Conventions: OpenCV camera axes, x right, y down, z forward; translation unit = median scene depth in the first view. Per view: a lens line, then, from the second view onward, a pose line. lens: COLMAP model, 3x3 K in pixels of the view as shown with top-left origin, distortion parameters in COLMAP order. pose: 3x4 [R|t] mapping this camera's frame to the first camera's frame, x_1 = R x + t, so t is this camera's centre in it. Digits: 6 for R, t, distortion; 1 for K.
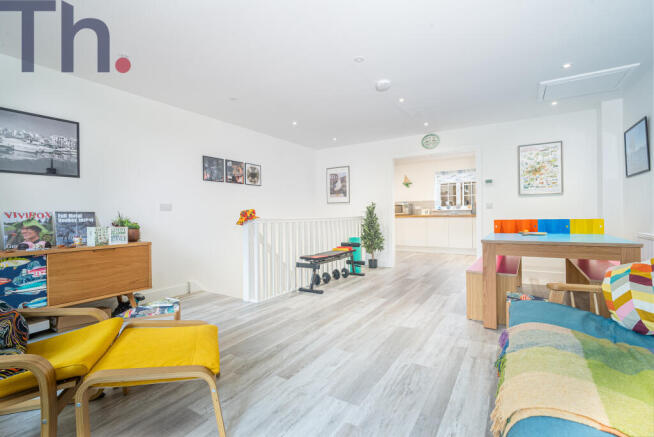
lens RADIAL K [[305.3, 0, 325.2], [0, 305.3, 212.5], [0, 0, 1]] dist [-0.000612, -0.000277]
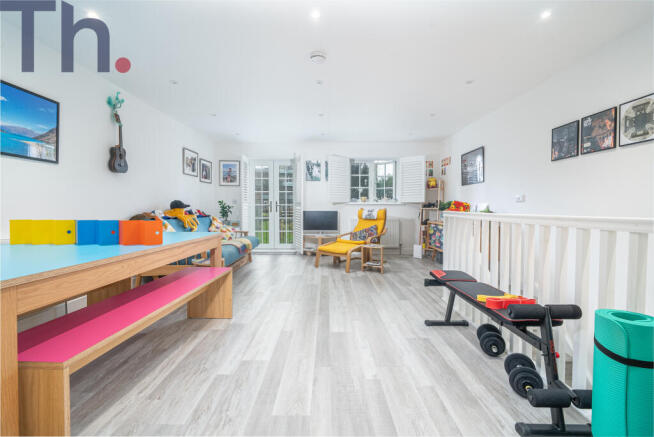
lens RADIAL K [[305.3, 0, 325.2], [0, 305.3, 212.5], [0, 0, 1]] dist [-0.000612, -0.000277]
pose [[-0.848201, 0.020618, -0.529272, 0.458976], [0.015623, 0.999781, 0.013910, 0.003191], [0.529443, 0.003530, -0.848338, 1.251049]]
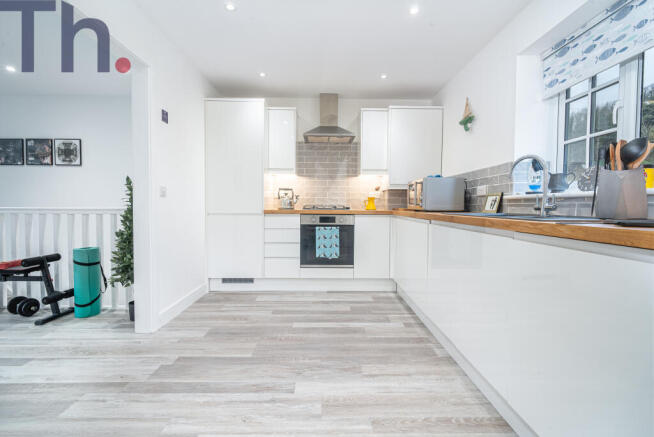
lens RADIAL K [[305.3, 0, 325.2], [0, 305.3, 212.5], [0, 0, 1]] dist [-0.000612, -0.000277]
pose [[0.540387, 0.042598, -0.840338, 0.891162], [-0.006559, 0.998901, 0.046418, -0.007386], [0.841391, -0.019572, 0.540072, 1.244432]]
